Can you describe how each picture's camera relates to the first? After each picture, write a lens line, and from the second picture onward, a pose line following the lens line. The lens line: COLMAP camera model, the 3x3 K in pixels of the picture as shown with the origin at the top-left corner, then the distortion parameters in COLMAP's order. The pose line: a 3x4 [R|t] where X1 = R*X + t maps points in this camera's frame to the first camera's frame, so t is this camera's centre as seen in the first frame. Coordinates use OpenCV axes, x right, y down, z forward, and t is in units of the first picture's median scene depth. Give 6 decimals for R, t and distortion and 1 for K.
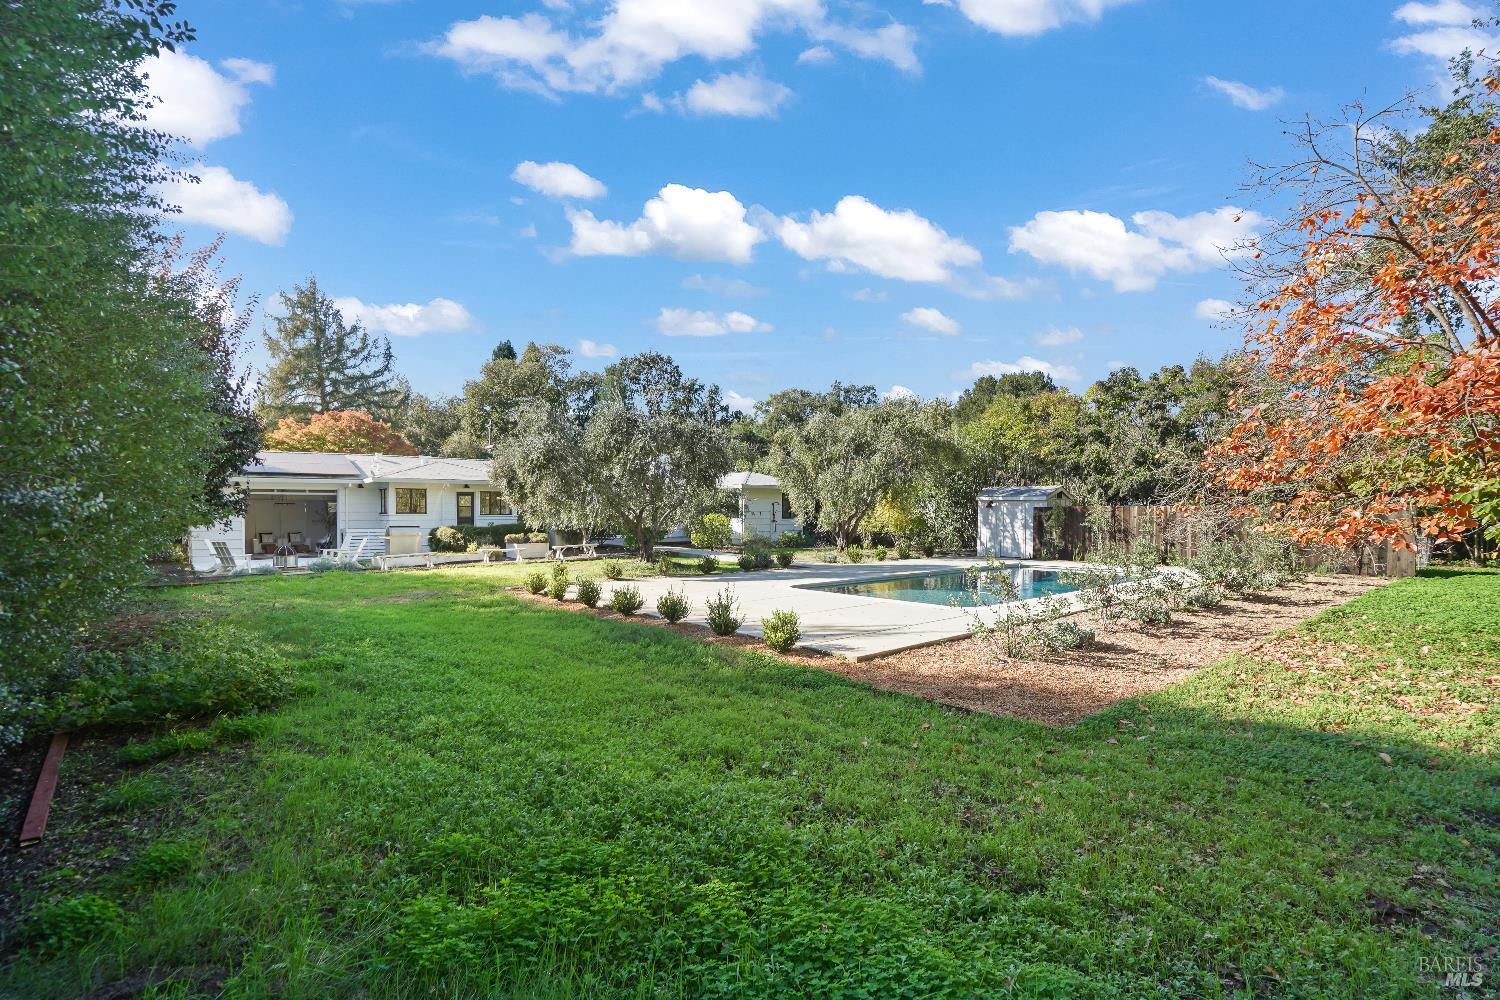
lens RADIAL K [[715.5, 0, 750.1], [0, 715.5, 514.9], [0, 0, 1]] dist [0.001362, -0.001455]
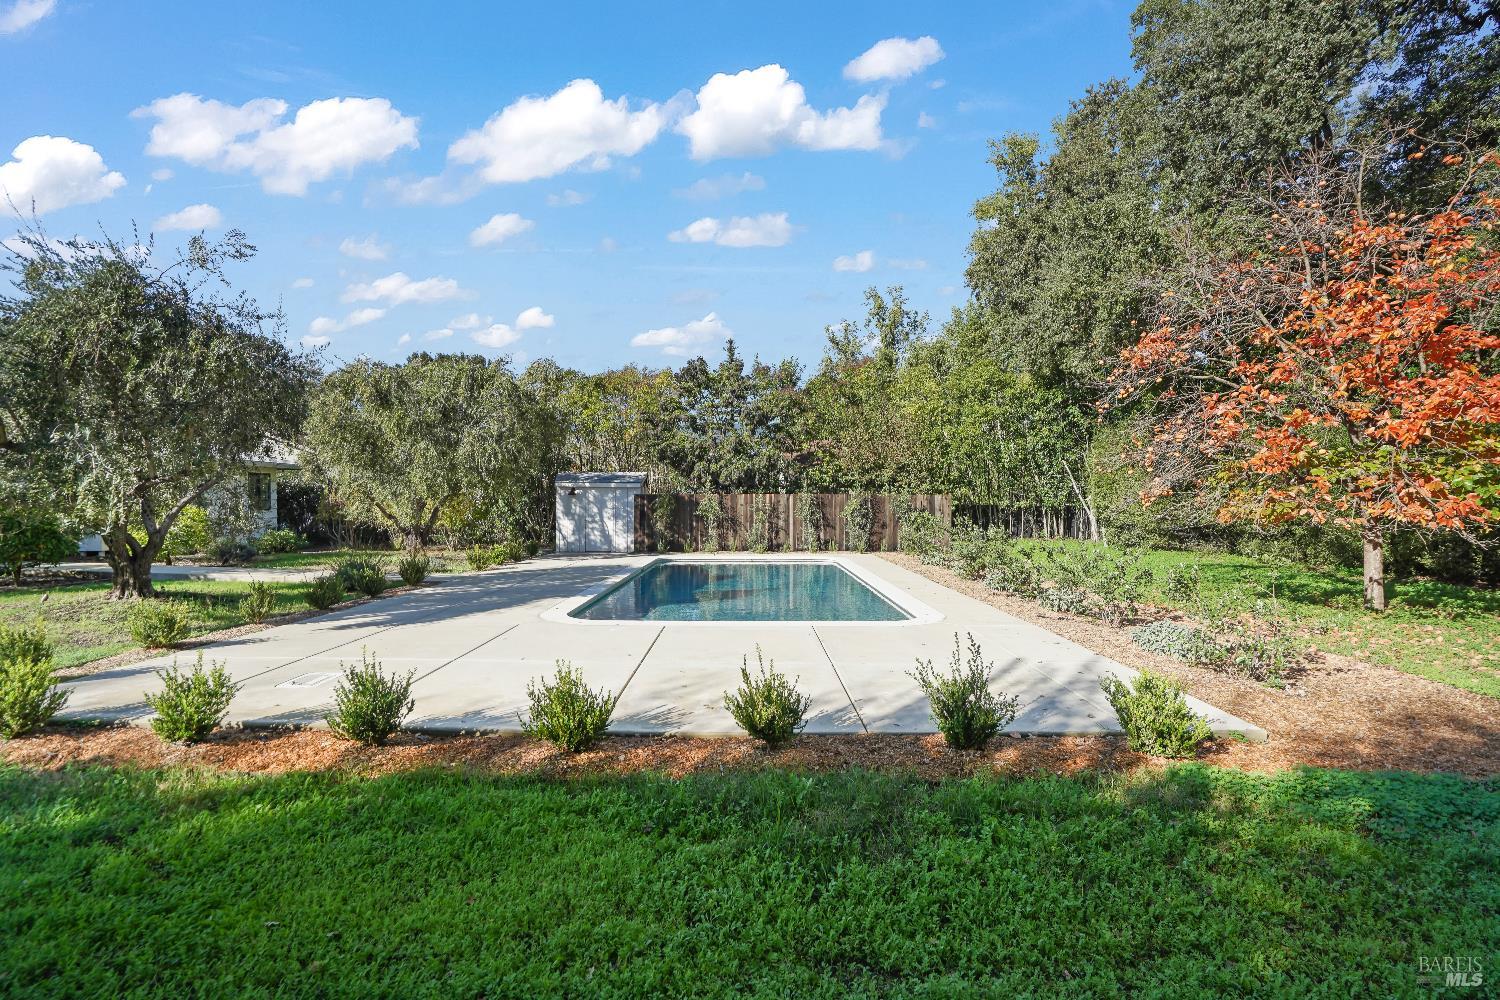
lens RADIAL K [[715.5, 0, 747.2], [0, 715.5, 499.8], [0, 0, 1]] dist [0.001362, -0.001455]
pose [[0.724959, 0.004542, 0.688777, -0.121460], [0.000090, 0.999978, -0.006688, 0.001219], [-0.688792, 0.004910, 0.724943, 0.253952]]
